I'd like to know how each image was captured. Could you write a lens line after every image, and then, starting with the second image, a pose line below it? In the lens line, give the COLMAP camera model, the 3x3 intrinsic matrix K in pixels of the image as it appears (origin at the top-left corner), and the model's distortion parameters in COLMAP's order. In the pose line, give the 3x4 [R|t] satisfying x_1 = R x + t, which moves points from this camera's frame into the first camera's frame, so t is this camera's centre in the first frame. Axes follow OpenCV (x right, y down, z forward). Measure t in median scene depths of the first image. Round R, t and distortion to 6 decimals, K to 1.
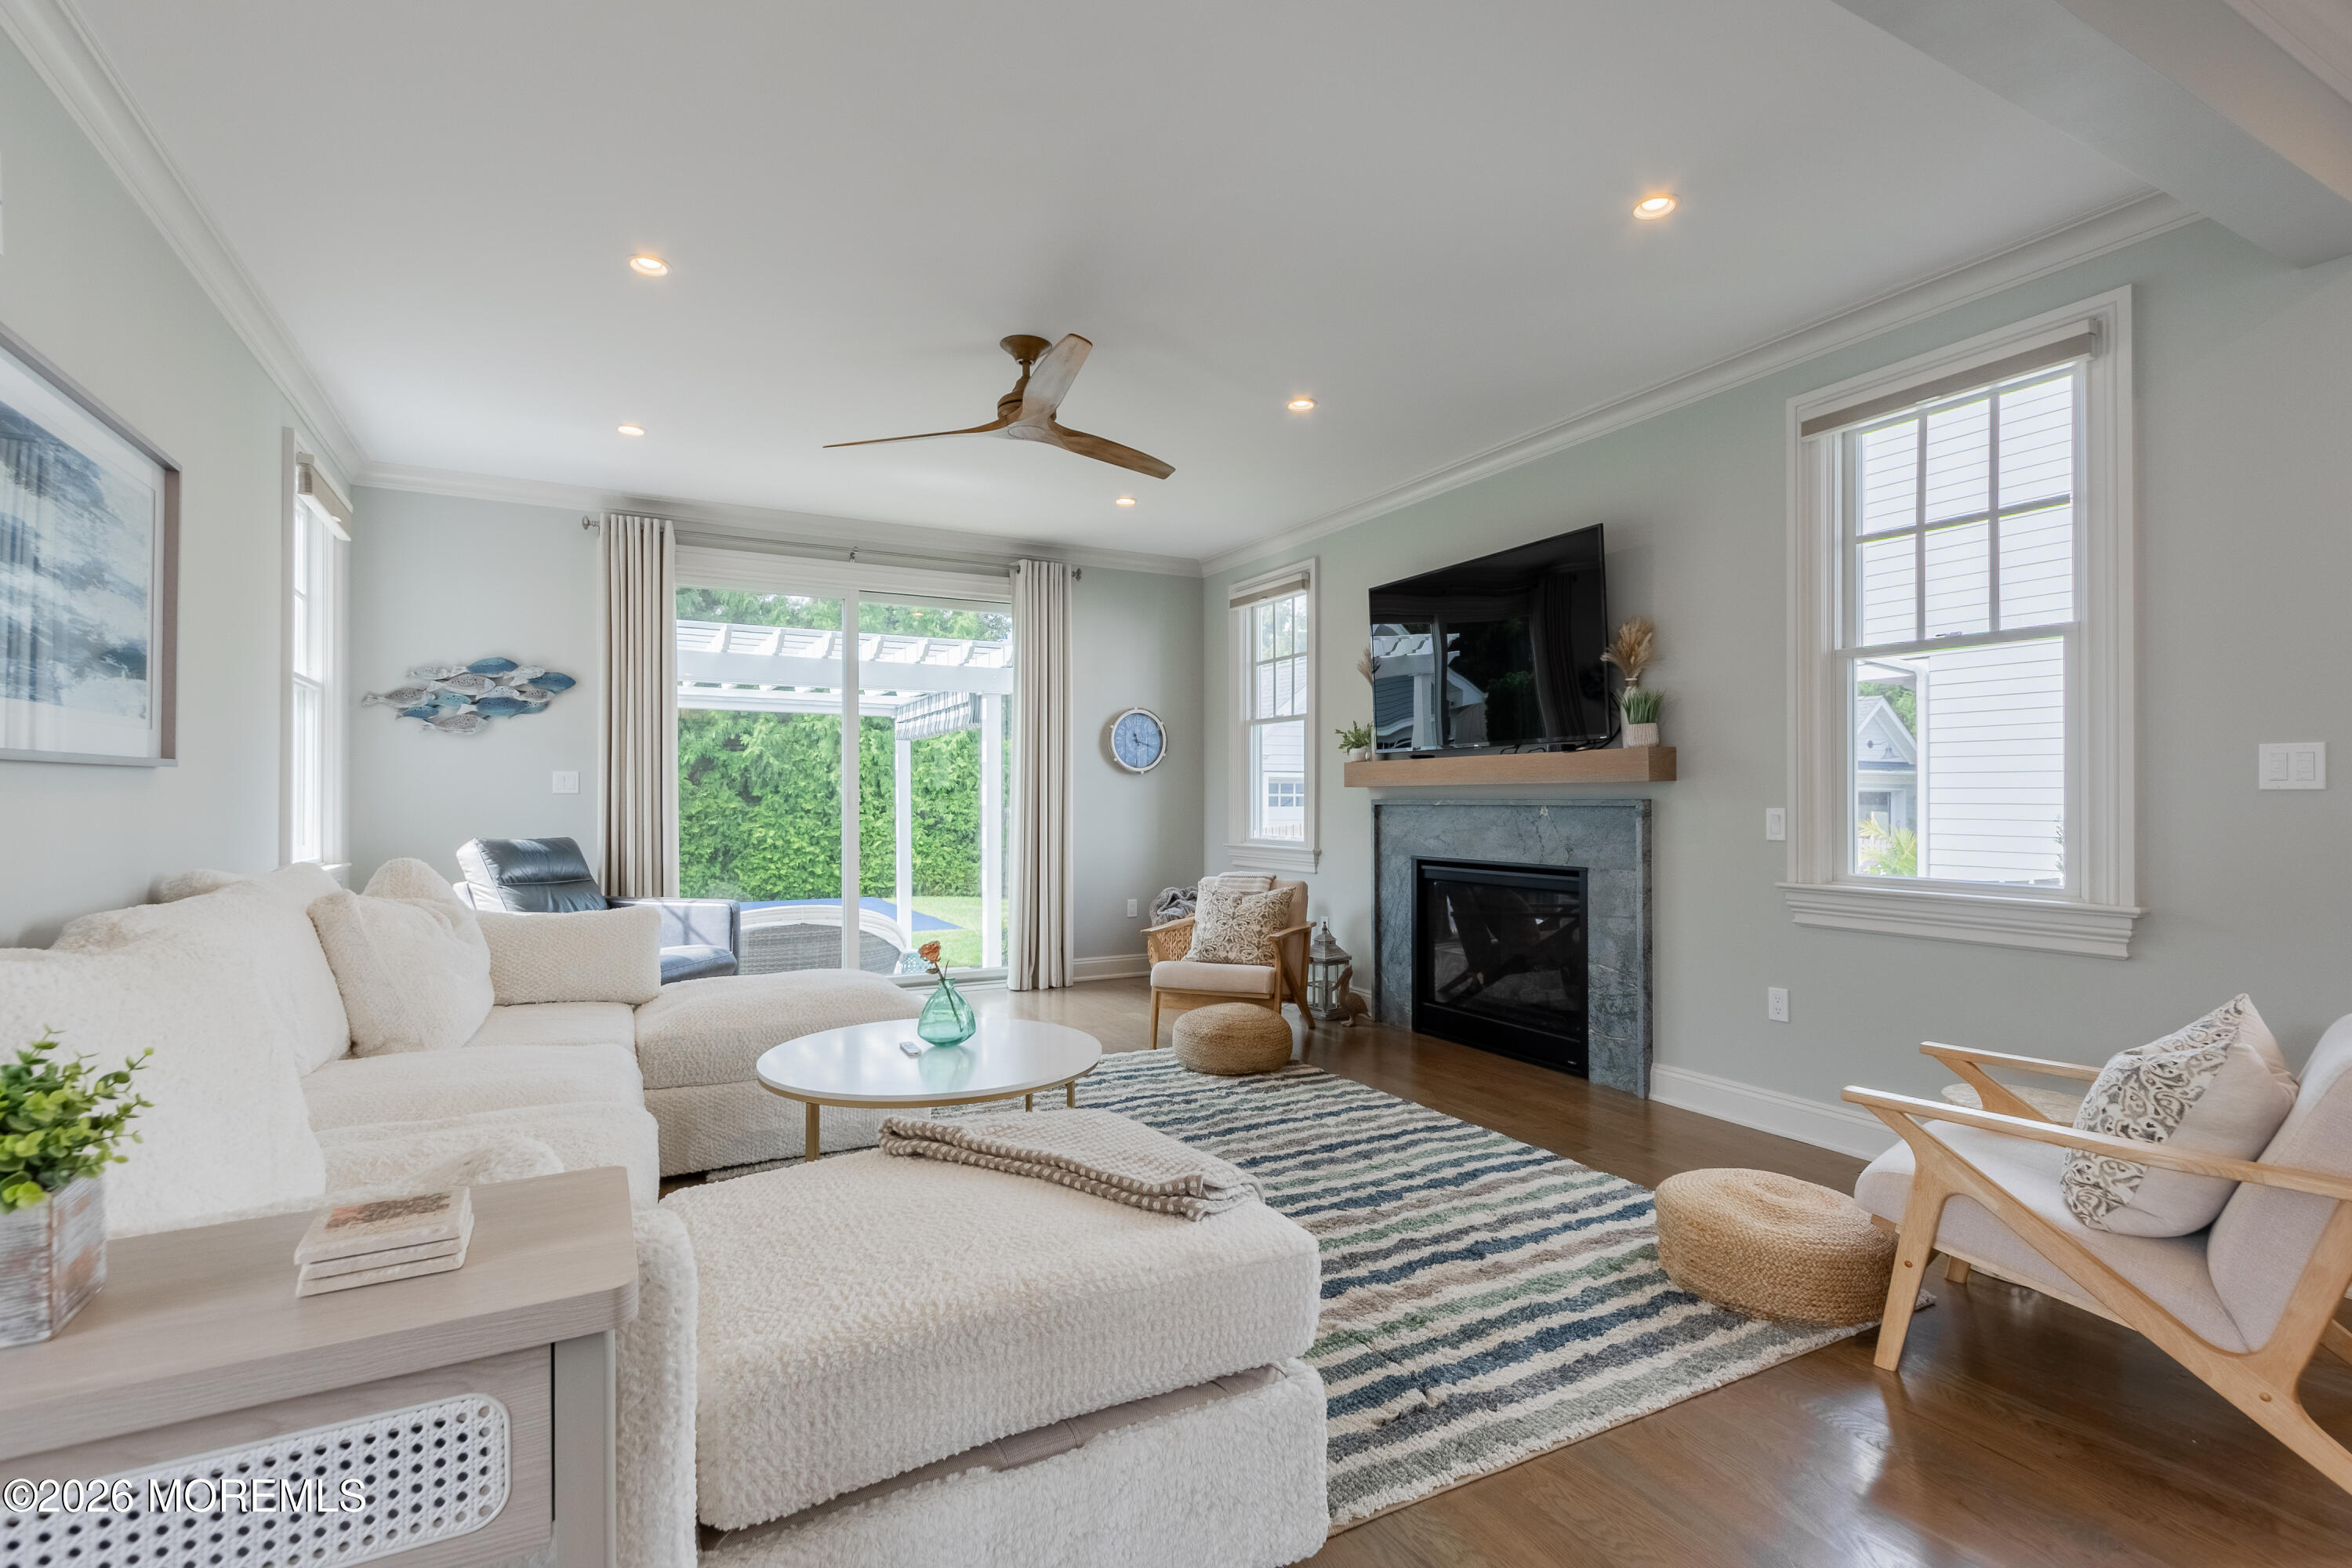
lens RADIAL K [[1087.6, 0, 1177.4], [0, 1087.6, 796.7], [0, 0, 1]] dist [0.005502, -0.000791]
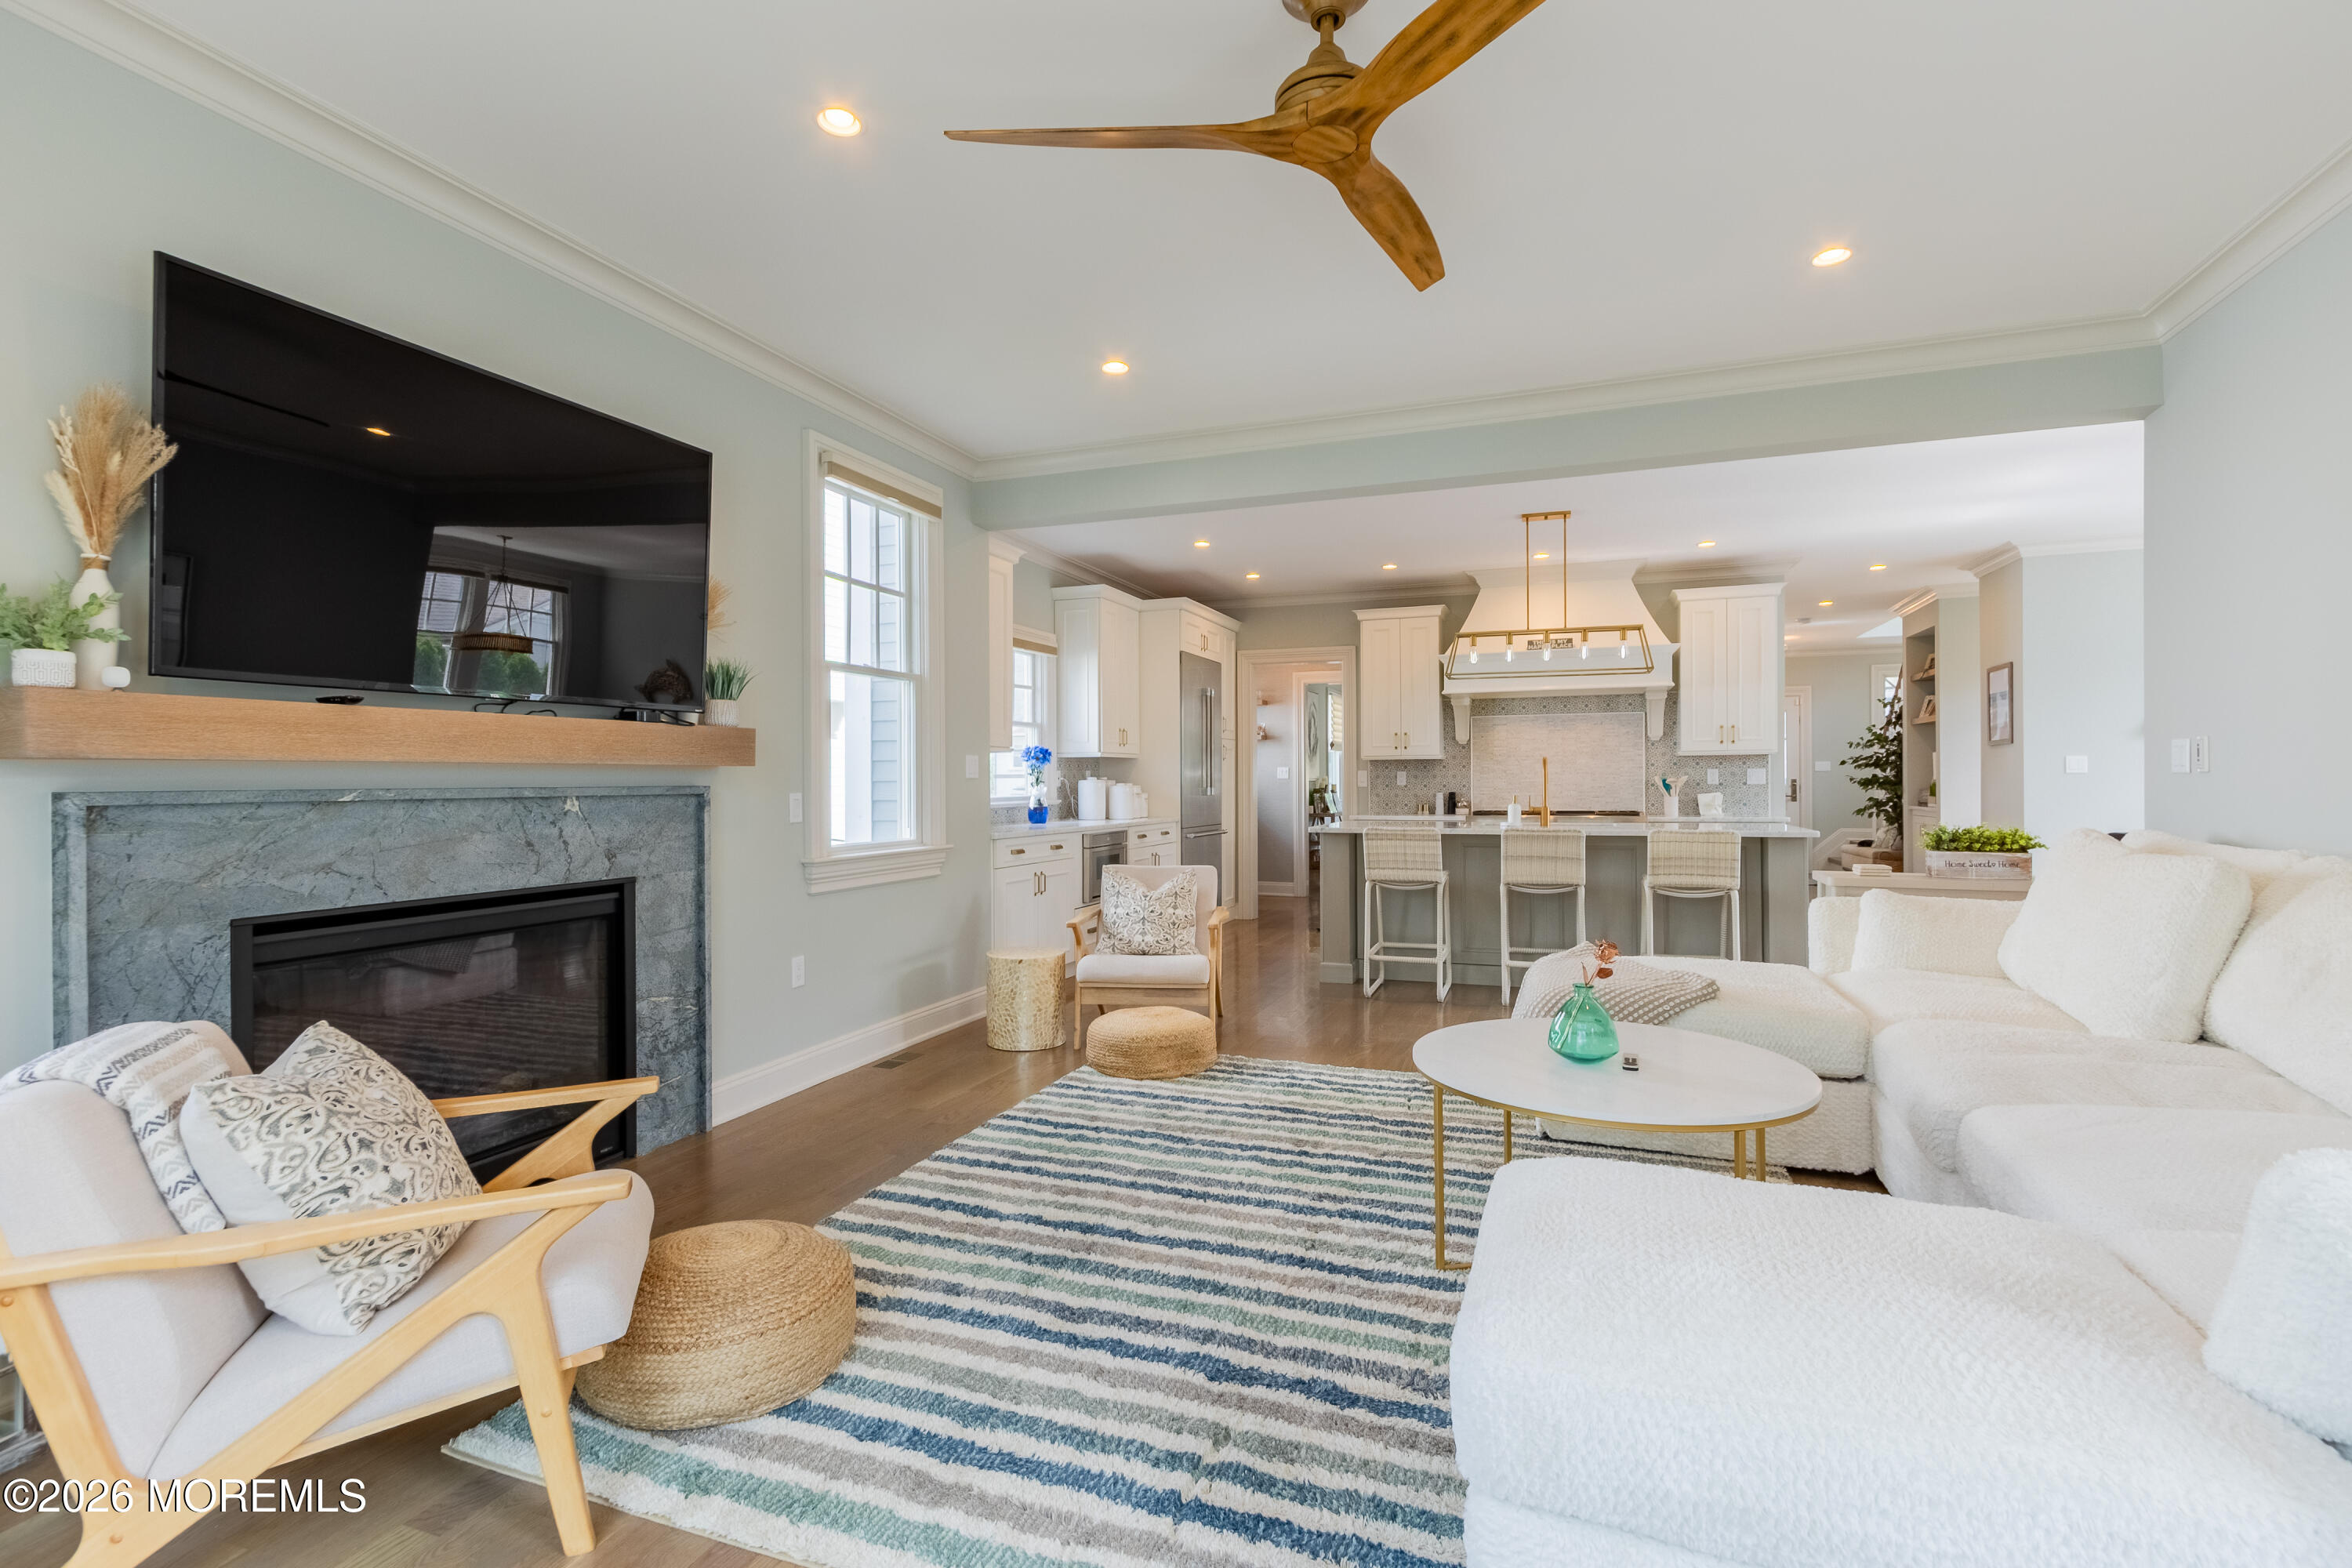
lens RADIAL K [[1087.6, 0, 1153.1], [0, 1087.6, 777.2], [0, 0, 1]] dist [0.005502, -0.000791]
pose [[-0.651261, 0.005218, 0.758836, -0.382095], [0.003899, 0.999986, -0.003529, 0.000043], [-0.758844, 0.000660, -0.651272, 1.070341]]
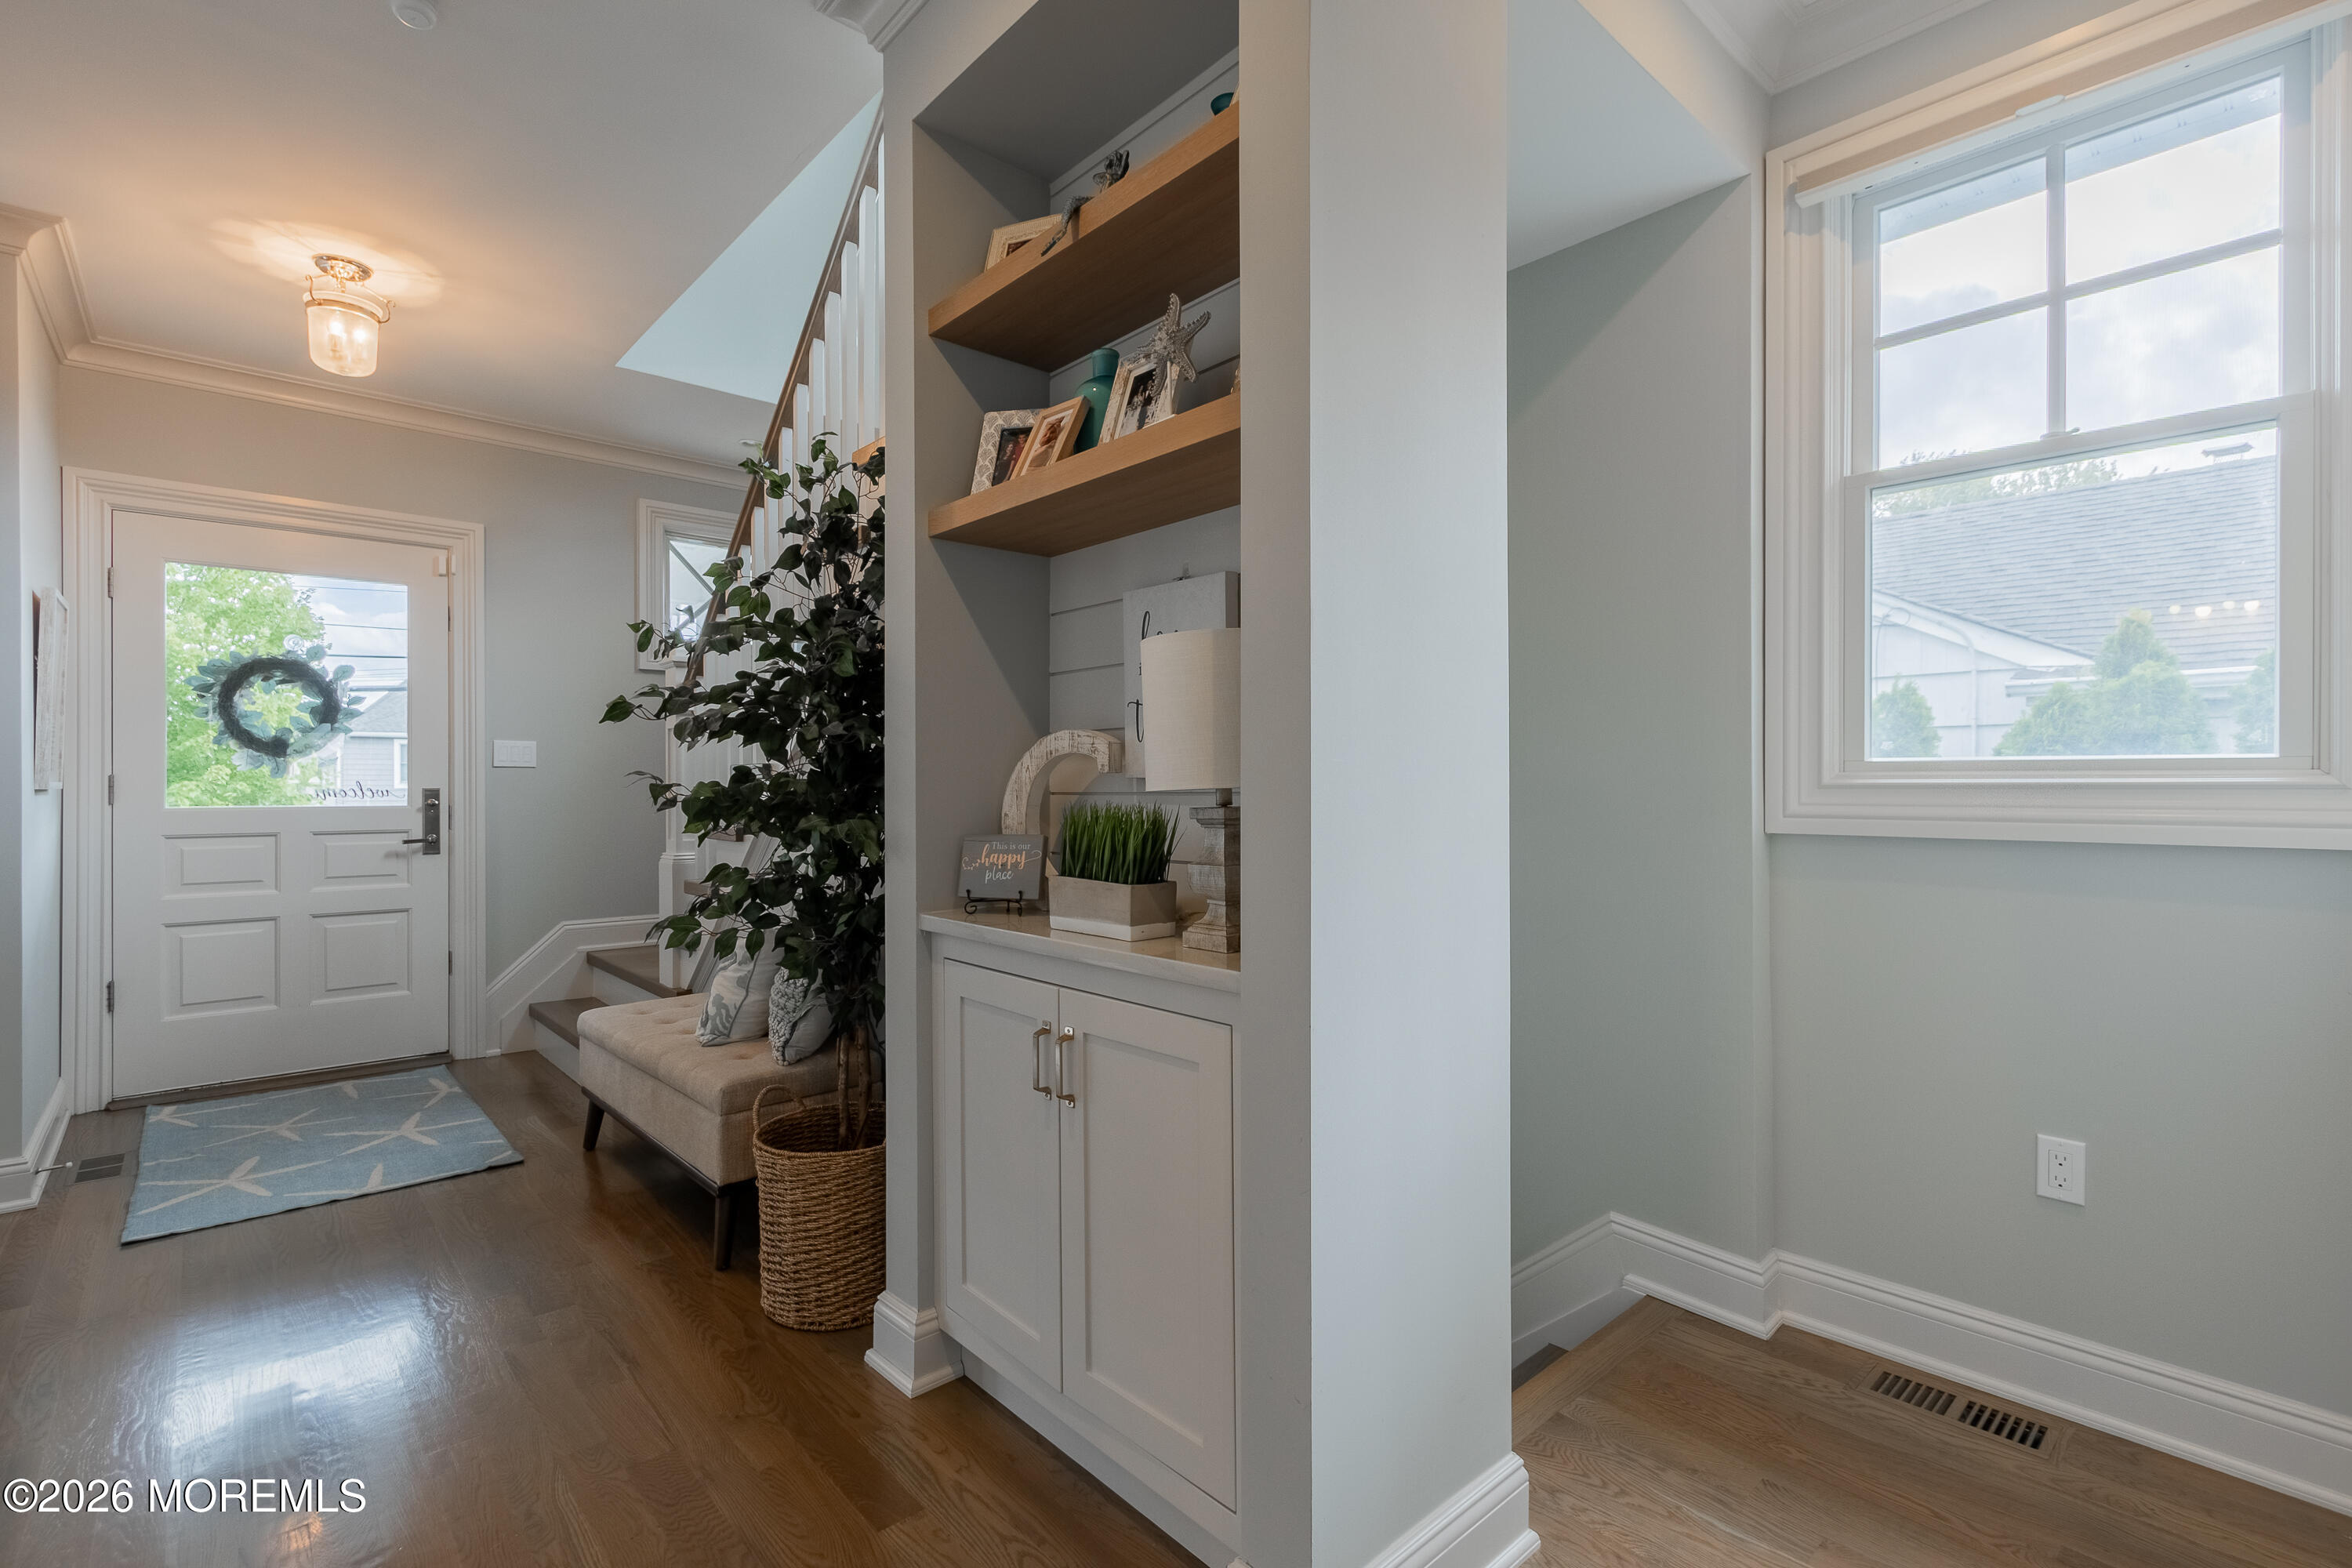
lens RADIAL K [[1087.6, 0, 1186.6], [0, 1087.6, 787.2], [0, 0, 1]] dist [0.005502, -0.000791]
pose [[-0.970343, 0.002205, -0.241721, 0.215833], [0.002049, 0.999997, 0.000899, 0.001014], [0.241722, 0.000377, -0.970345, -0.783678]]
